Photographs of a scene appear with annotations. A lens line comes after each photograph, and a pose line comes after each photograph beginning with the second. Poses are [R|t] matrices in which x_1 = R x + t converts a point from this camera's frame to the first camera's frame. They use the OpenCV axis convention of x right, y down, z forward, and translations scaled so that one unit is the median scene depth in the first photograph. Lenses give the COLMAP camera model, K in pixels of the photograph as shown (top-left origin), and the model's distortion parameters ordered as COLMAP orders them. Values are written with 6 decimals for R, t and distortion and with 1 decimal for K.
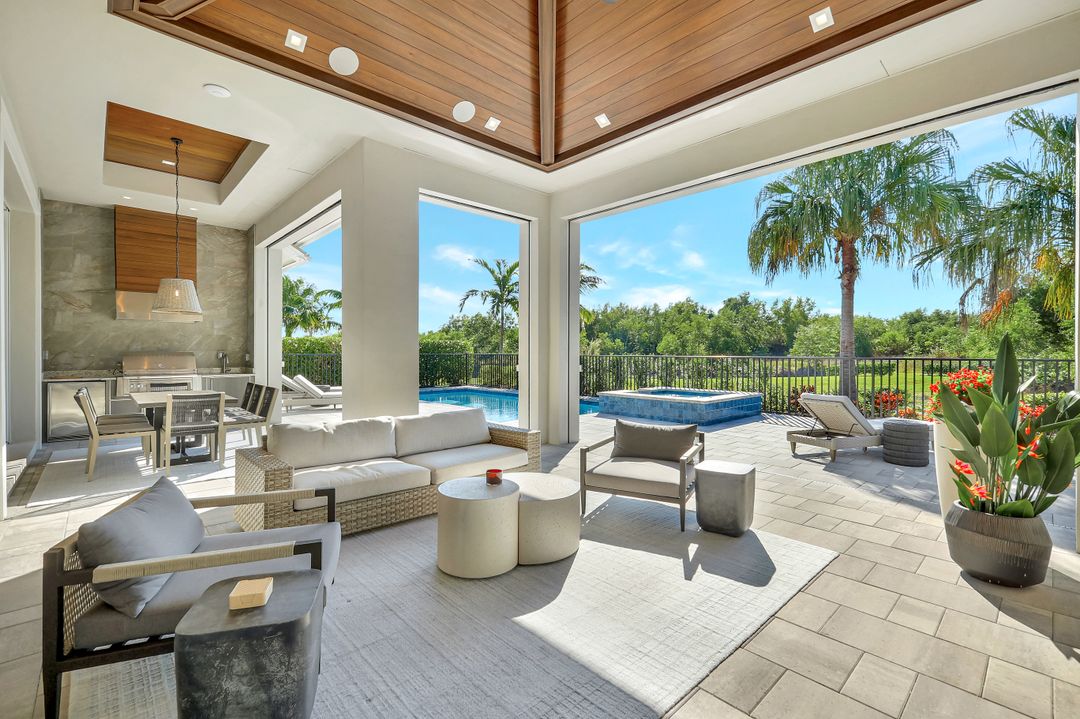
lens RADIAL K [[480.1, 0, 544.3], [0, 480.1, 354.8], [0, 0, 1]] dist [0.003594, 0.000264]
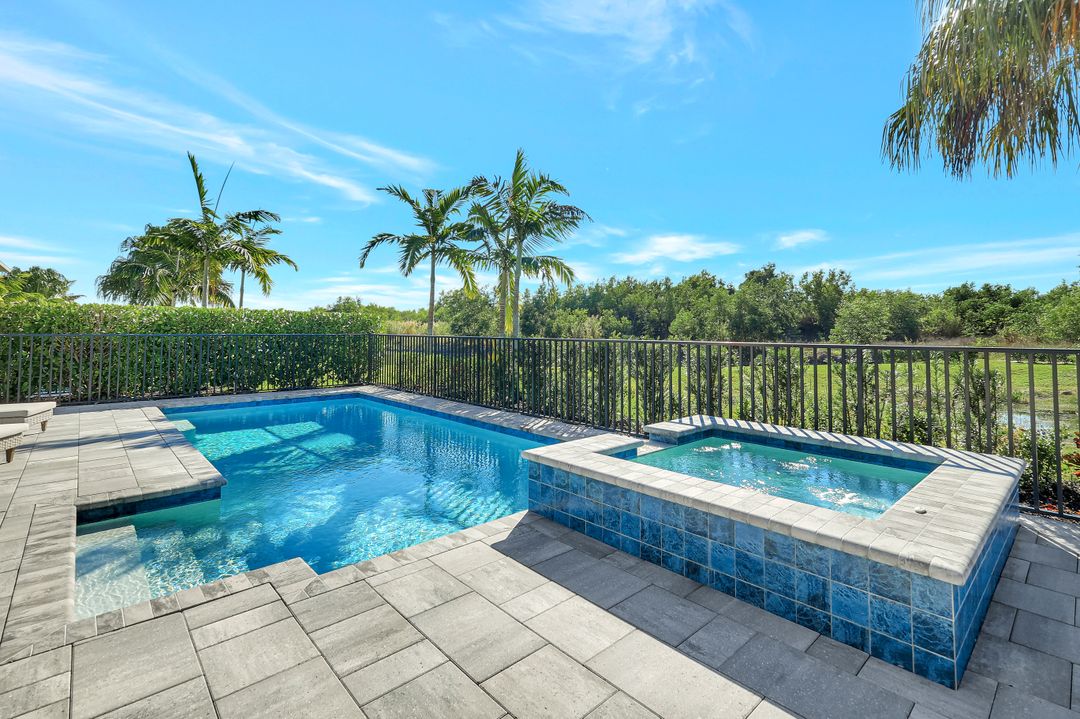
lens RADIAL K [[502.4, 0, 542.3], [0, 502.4, 313.6], [0, 0, 1]] dist [0.000401, -0.000178]
pose [[0.999896, 0.002387, -0.014225, 0.144500], [-0.002969, 0.999152, -0.041056, -0.006465], [0.014115, 0.041094, 0.999056, 0.717328]]
